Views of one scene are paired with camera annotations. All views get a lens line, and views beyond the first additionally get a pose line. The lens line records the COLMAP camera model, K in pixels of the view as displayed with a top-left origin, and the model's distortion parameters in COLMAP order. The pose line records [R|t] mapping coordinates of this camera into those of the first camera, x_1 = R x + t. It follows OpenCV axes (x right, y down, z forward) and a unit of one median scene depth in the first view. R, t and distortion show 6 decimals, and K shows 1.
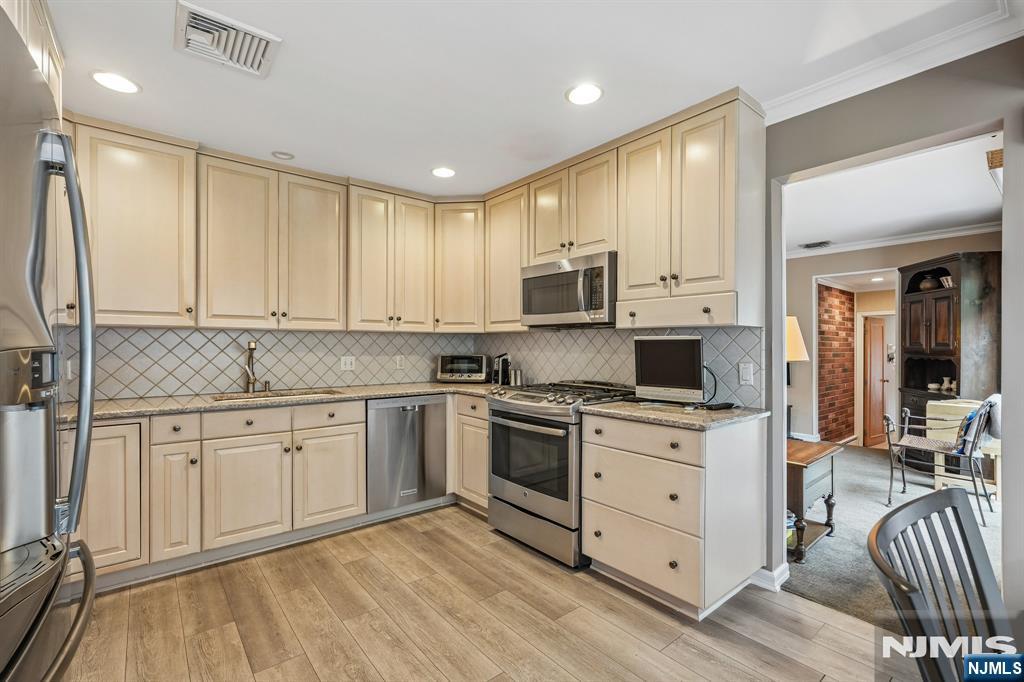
lens RADIAL K [[459.0, 0, 512.4], [0, 459.0, 345.2], [0, 0, 1]] dist [-0.000898, 0.000829]
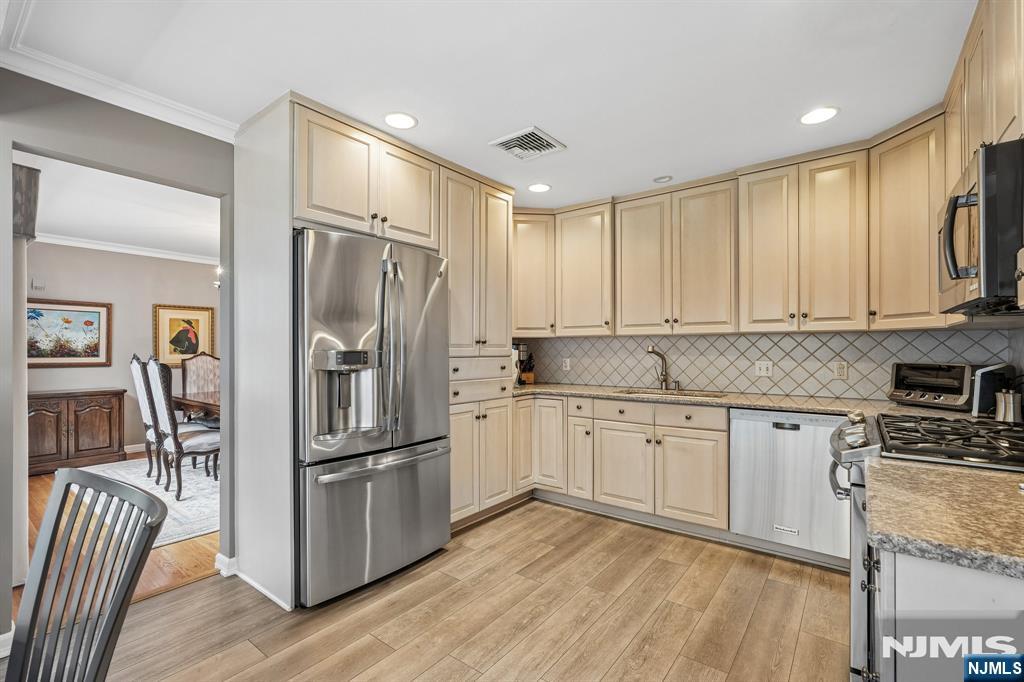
lens RADIAL K [[459.0, 0, 507.7], [0, 459.0, 346.6], [0, 0, 1]] dist [-0.000898, 0.000829]
pose [[0.226874, -0.006456, -0.973903, 0.595683], [0.002614, 0.999978, -0.006020, 0.000516], [0.973921, -0.001180, 0.226886, 0.445204]]
